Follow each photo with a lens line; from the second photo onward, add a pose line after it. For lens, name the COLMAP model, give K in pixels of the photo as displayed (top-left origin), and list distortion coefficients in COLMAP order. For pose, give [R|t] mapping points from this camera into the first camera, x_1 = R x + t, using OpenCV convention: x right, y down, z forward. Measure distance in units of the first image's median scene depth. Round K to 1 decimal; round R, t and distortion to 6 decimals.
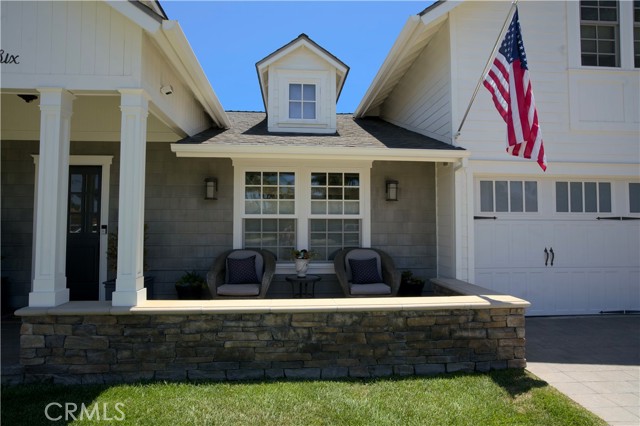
lens RADIAL K [[351.9, 0, 320.0], [0, 351.9, 213.0], [0, 0, 1]] dist [0.000392, -0.000073]
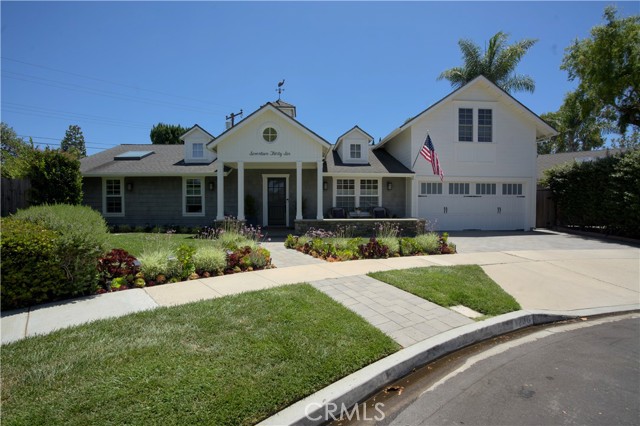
lens RADIAL K [[288.2, 0, 320.0], [0, 288.2, 213.0], [0, 0, 1]] dist [-0.001502, -0.000183]
pose [[0.999998, -0.000237, -0.002030, -0.339618], [0.000368, 0.997913, 0.064568, -0.000363], [0.002011, -0.064569, 0.997911, -1.276926]]
